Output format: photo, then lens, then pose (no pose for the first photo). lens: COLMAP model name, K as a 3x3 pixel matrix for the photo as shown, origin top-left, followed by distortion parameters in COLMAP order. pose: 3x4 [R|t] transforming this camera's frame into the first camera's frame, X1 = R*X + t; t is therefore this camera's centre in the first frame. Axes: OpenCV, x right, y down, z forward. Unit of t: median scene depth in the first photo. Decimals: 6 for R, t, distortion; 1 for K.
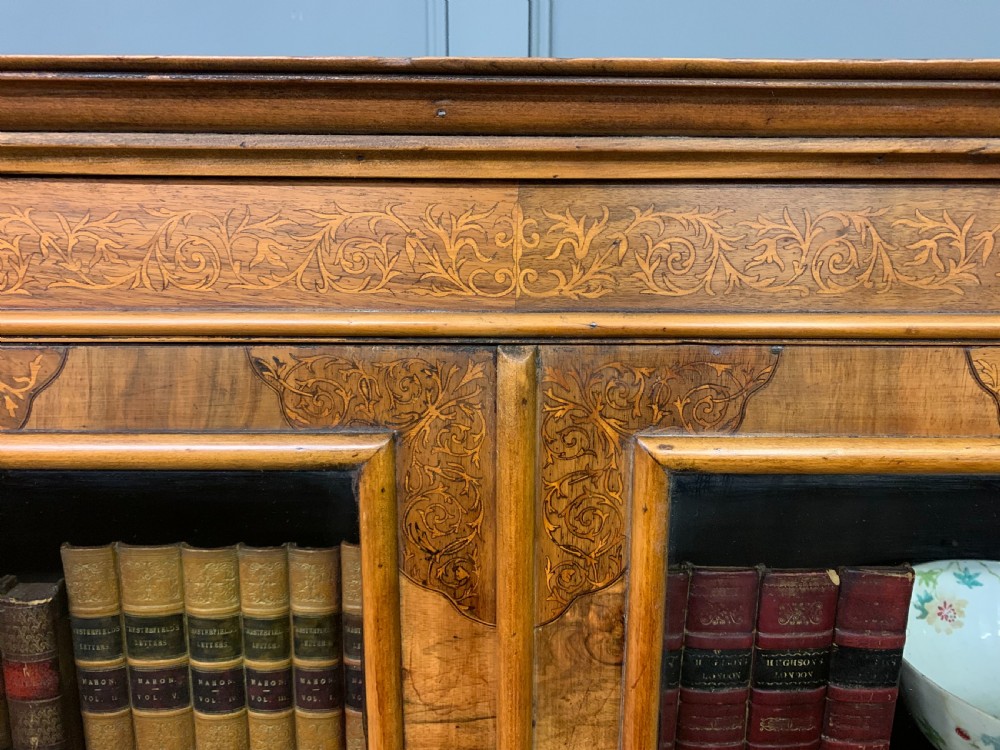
lens RADIAL K [[763.2, 0, 500.0], [0, 763.2, 375.0], [0, 0, 1]] dist [0.044260, -0.044333]
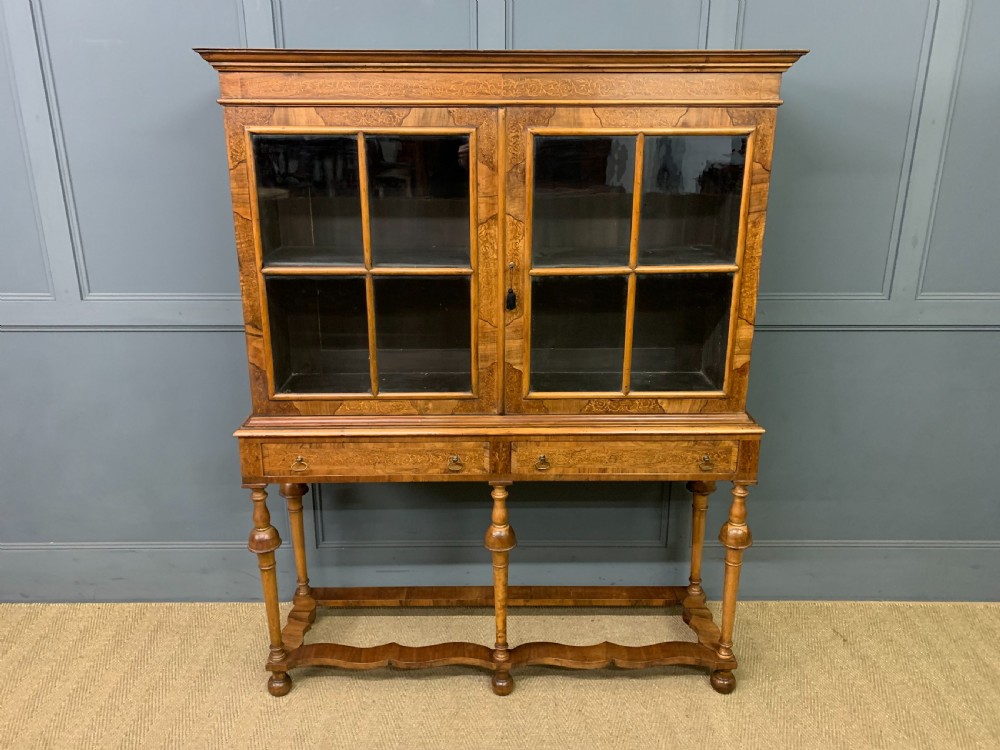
lens RADIAL K [[770.4, 0, 490.1], [0, 770.4, 363.6], [0, 0, 1]] dist [0.068761, -0.083481]
pose [[0.999994, -0.002871, -0.001718, -0.049984], [0.003015, 0.995877, 0.090660, 1.120126], [0.001451, -0.090665, 0.995880, -4.011972]]
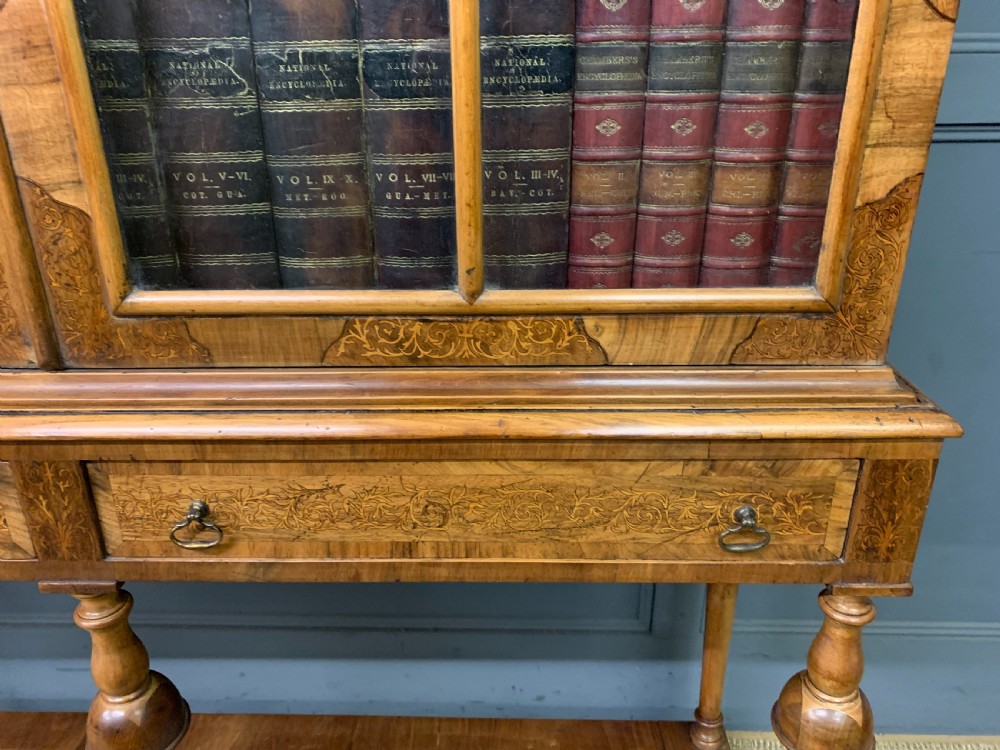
lens RADIAL K [[799.5, 0, 500.0], [0, 799.5, 375.0], [0, 0, 1]] dist [0.044354, -0.089799]
pose [[0.999696, -0.000079, -0.024670, 0.995156], [0.005143, 0.978692, 0.205270, 1.652774], [0.024128, -0.205335, 0.978394, -0.208808]]
